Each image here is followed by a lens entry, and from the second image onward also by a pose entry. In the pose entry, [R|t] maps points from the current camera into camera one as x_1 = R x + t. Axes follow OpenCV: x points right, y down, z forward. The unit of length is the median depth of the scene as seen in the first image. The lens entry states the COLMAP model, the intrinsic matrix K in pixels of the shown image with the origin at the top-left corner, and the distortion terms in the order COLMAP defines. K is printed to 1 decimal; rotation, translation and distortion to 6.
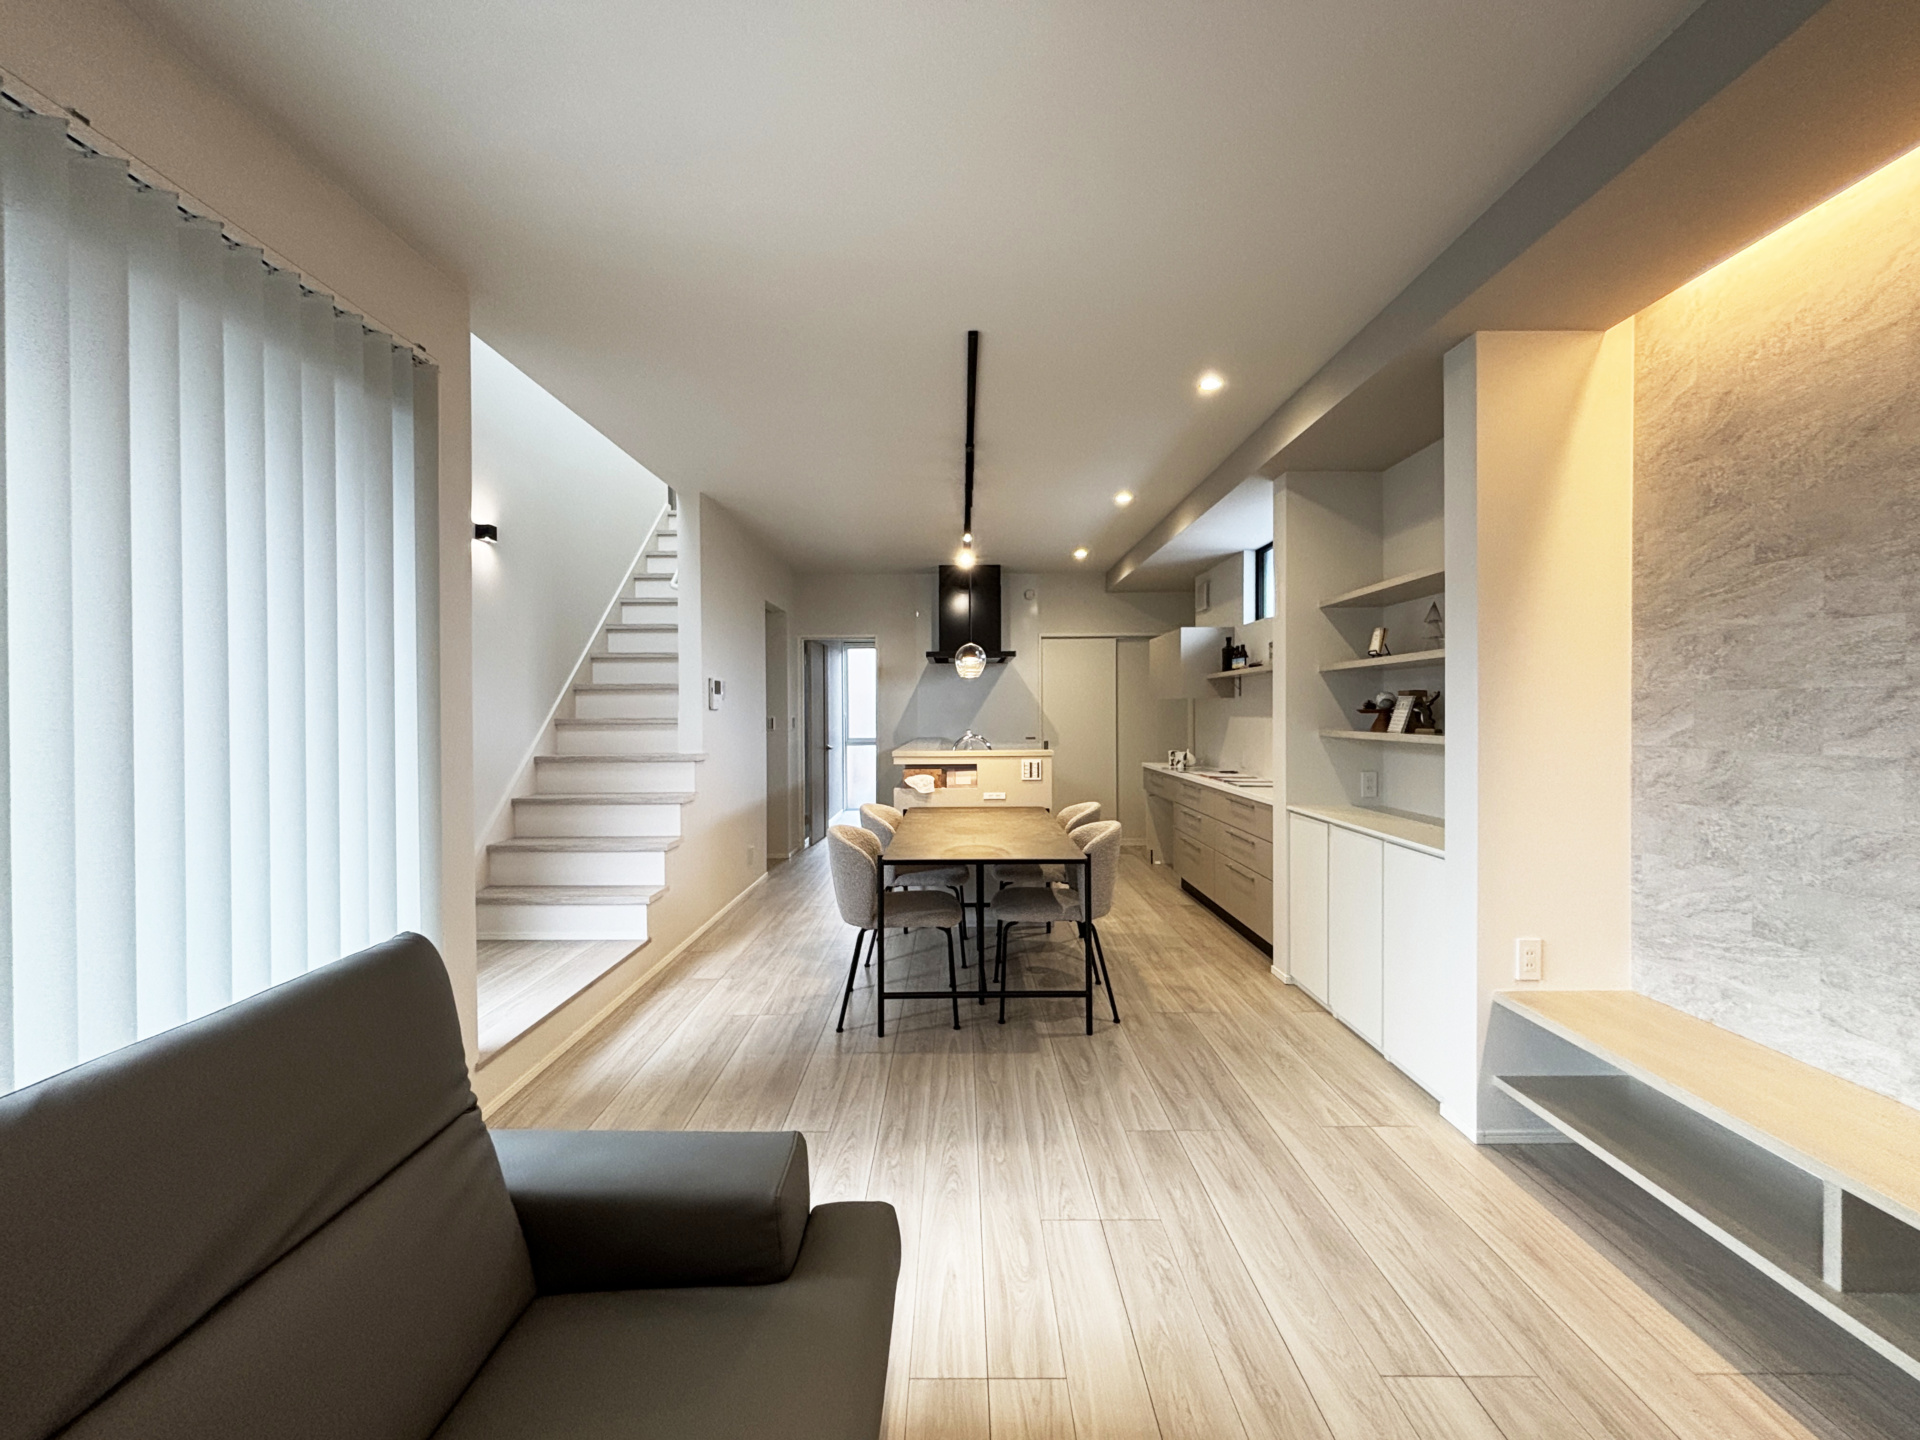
lens RADIAL K [[782.1, 0, 959.6], [0, 782.1, 714.4], [0, 0, 1]] dist [0.005767, 0.000055]
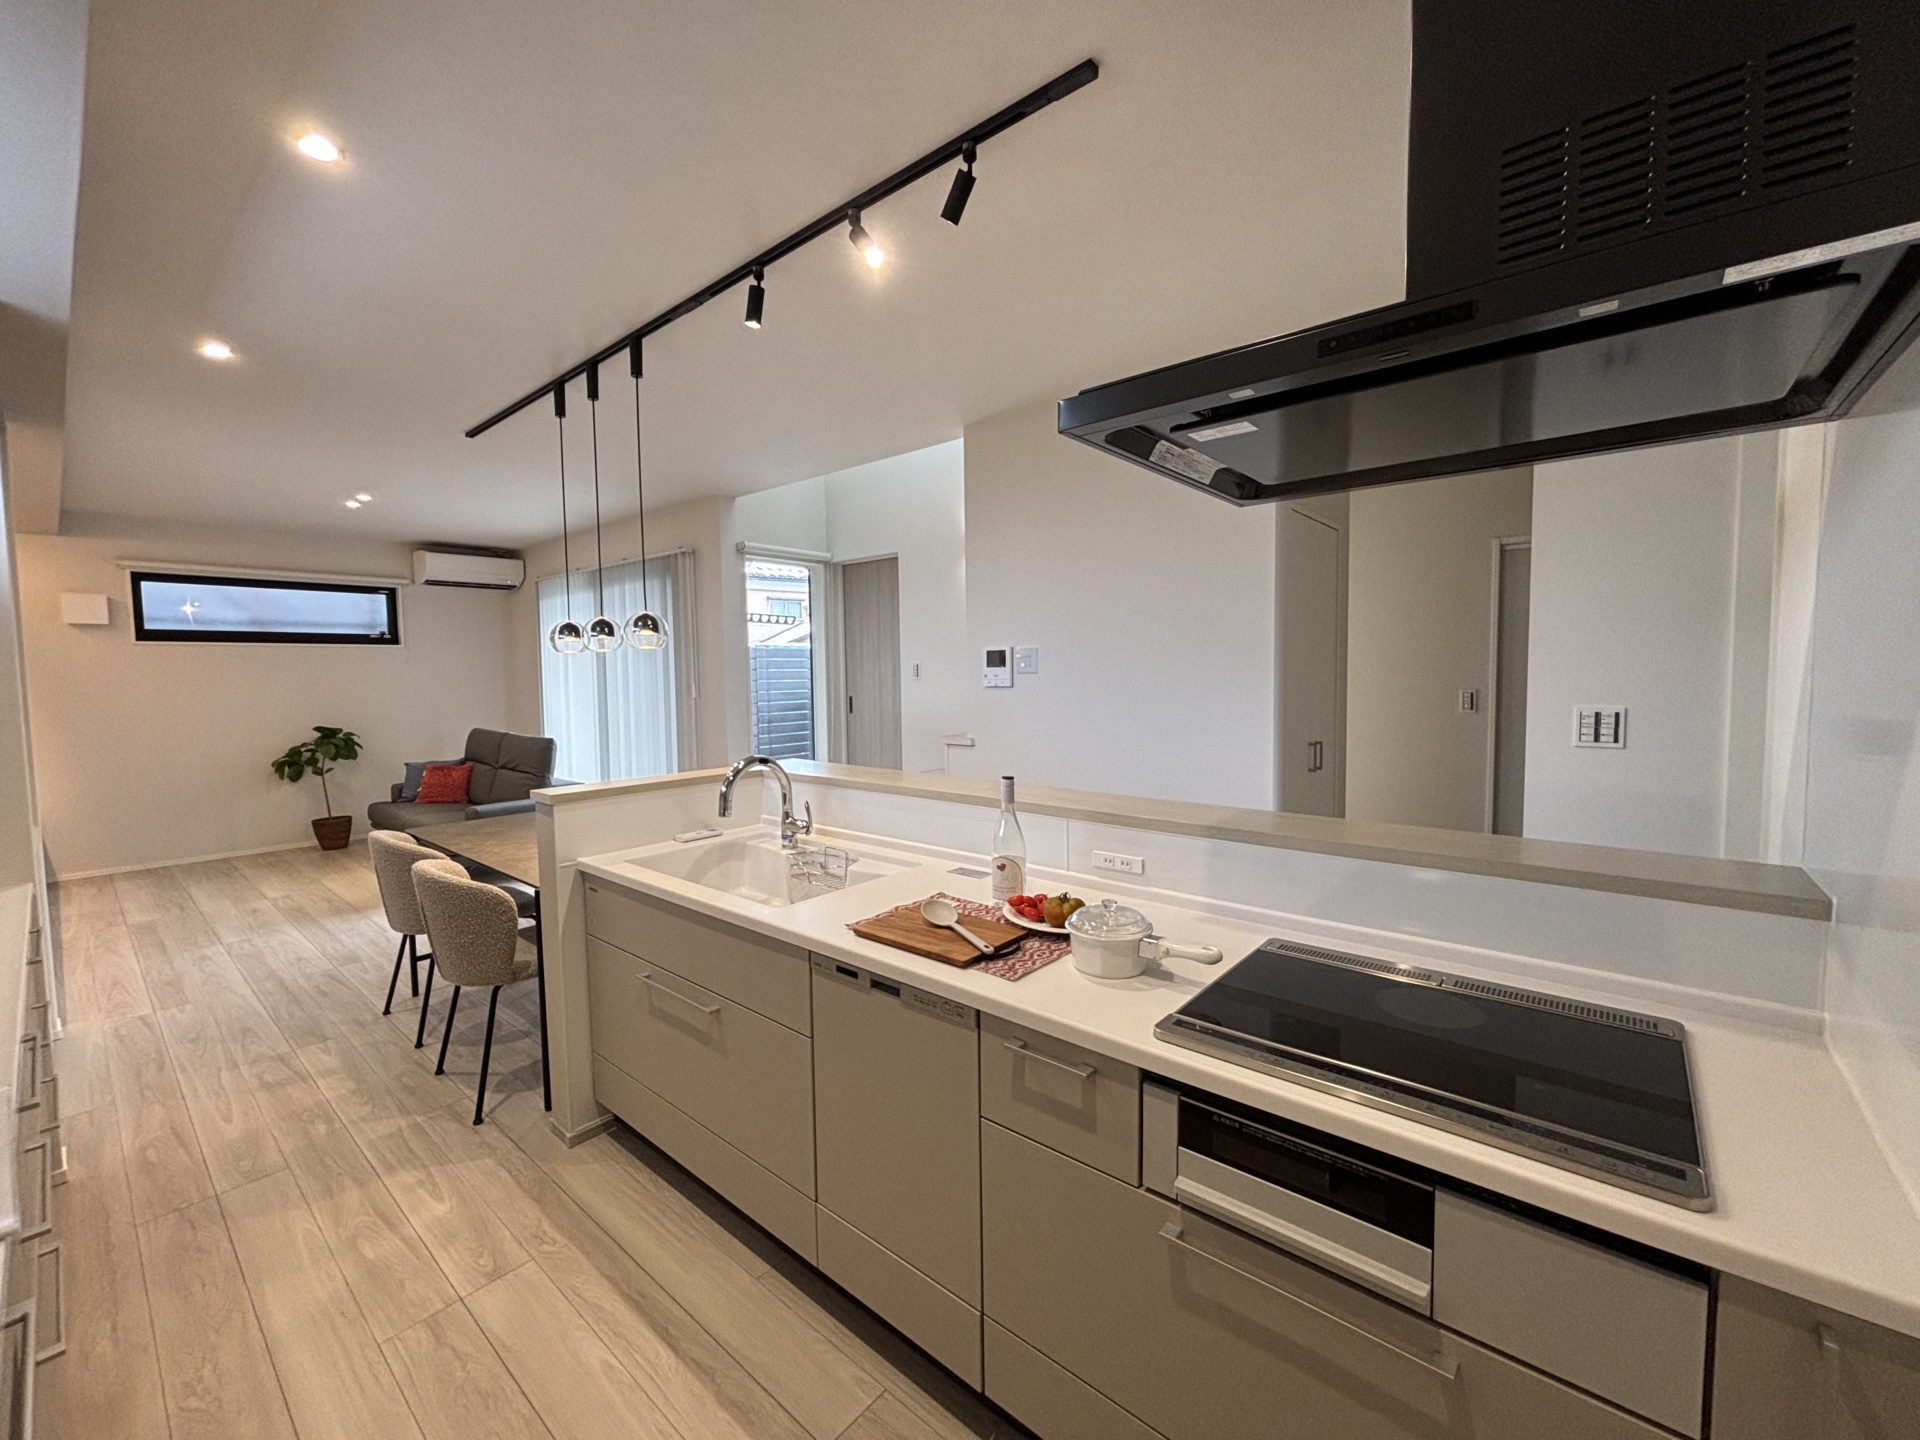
lens RADIAL K [[765.5, 0, 957.5], [0, 765.5, 719.3], [0, 0, 1]] dist [0.001576, -0.007205]
pose [[-0.645483, 0.069758, -0.760583, 0.448827], [0.020743, 0.997054, 0.073842, -0.033468], [0.763493, 0.031887, -0.645028, 2.191052]]
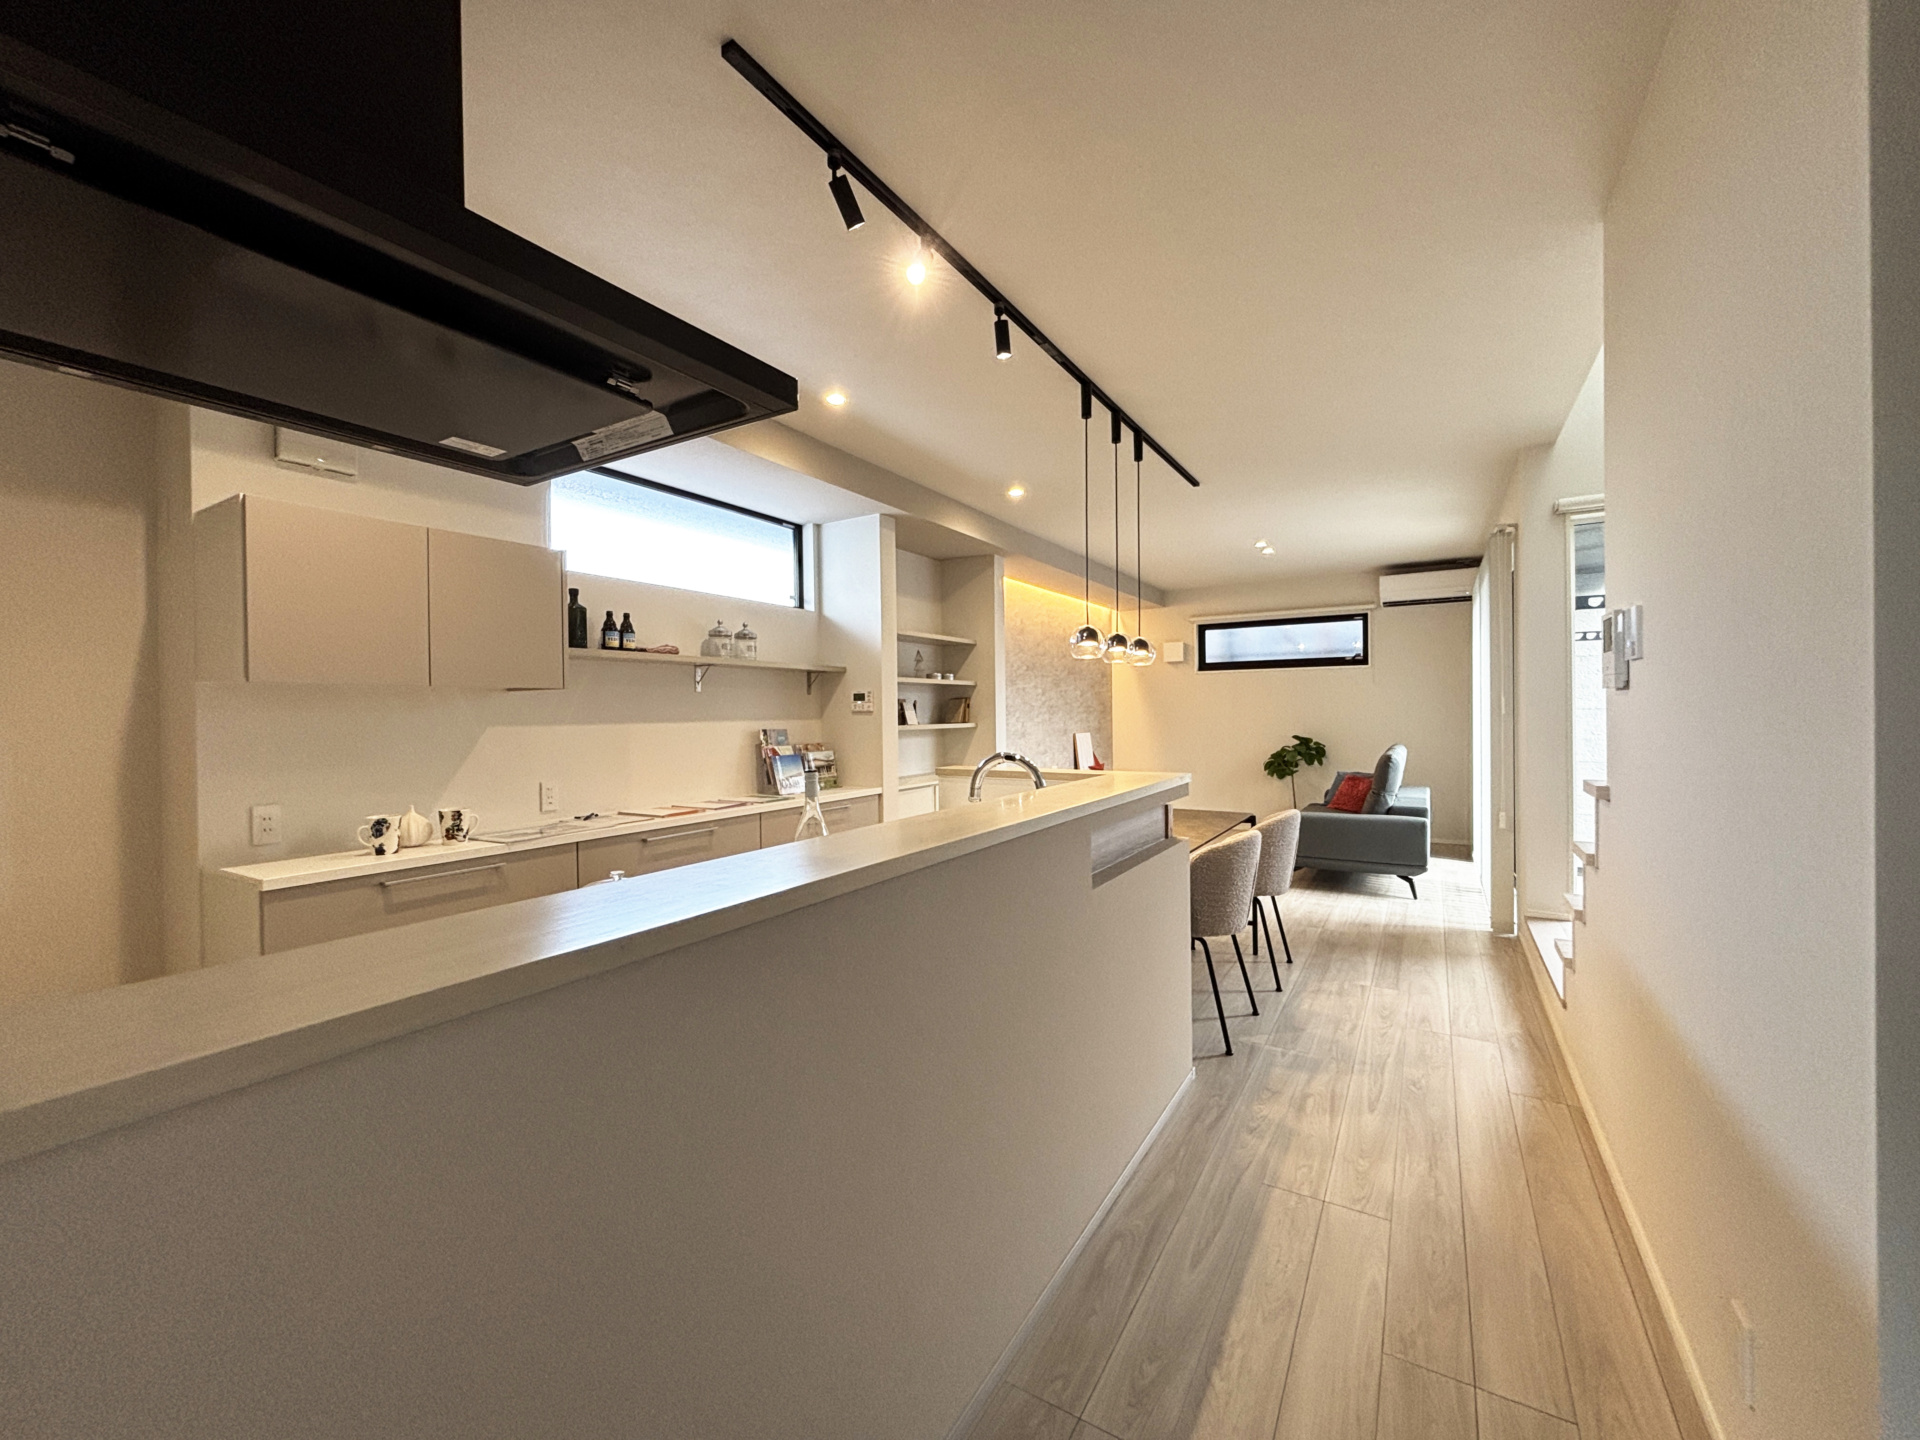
lens RADIAL K [[765.5, 0, 957.5], [0, 765.5, 719.3], [0, 0, 1]] dist [0.001576, -0.007205]
pose [[-0.849560, 0.020049, 0.527111, -0.349404], [0.026318, 0.999644, 0.004395, 0.007352], [-0.526835, 0.017606, -0.849785, 2.262237]]
